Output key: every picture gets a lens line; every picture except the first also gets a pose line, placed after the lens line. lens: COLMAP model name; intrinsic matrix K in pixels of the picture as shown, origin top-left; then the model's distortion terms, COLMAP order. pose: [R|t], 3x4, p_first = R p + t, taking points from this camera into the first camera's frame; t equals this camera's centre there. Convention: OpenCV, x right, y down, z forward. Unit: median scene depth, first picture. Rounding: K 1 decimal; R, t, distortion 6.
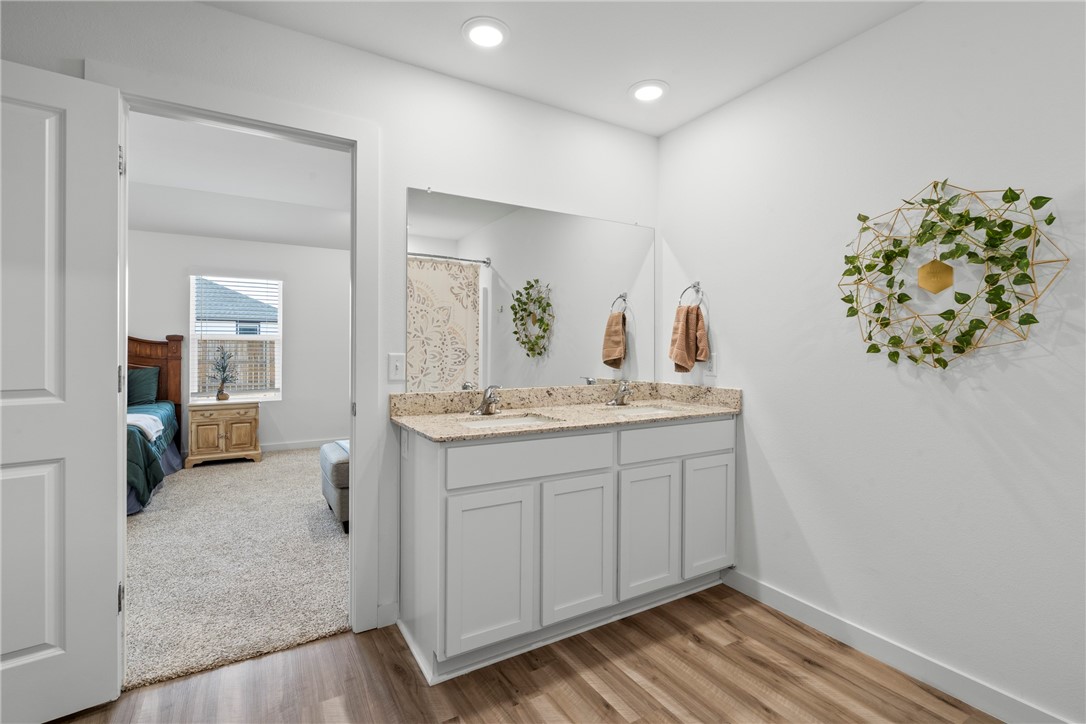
lens RADIAL K [[494.5, 0, 540.1], [0, 494.5, 356.6], [0, 0, 1]] dist [-0.004245, -0.000034]
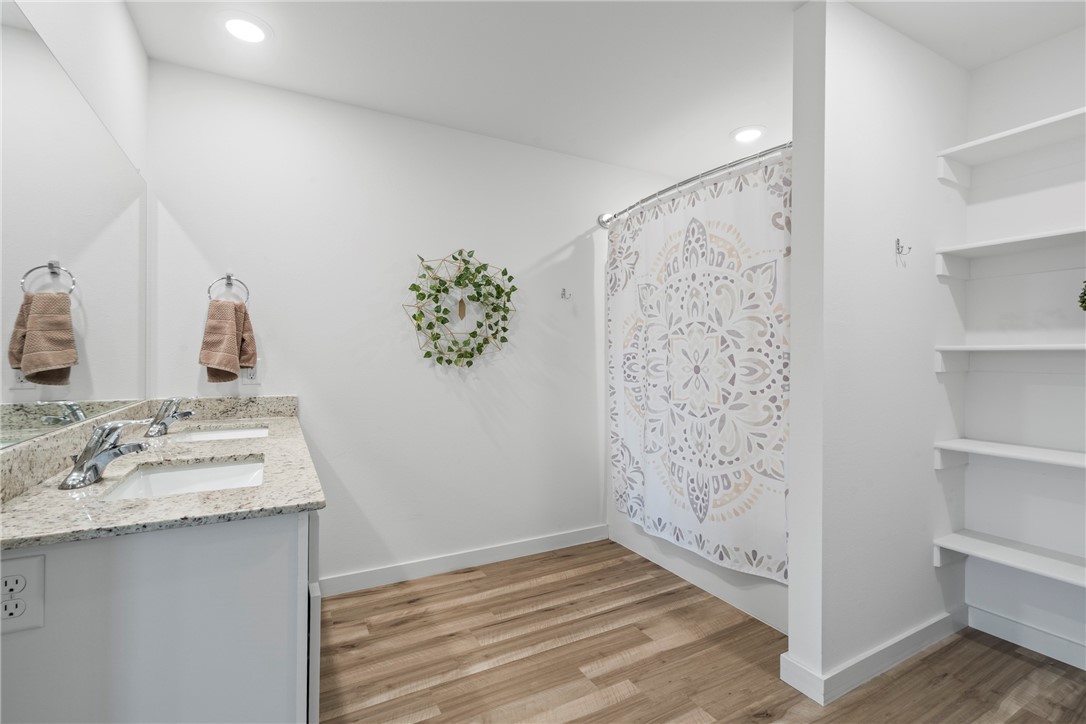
lens RADIAL K [[492.2, 0, 540.5], [0, 492.2, 366.5], [0, 0, 1]] dist [-0.001094, 0.000134]
pose [[0.042577, -0.025334, 0.998772, -0.716625], [0.006888, 0.999662, 0.025063, -0.015521], [-0.999069, 0.005812, 0.042737, 0.637228]]
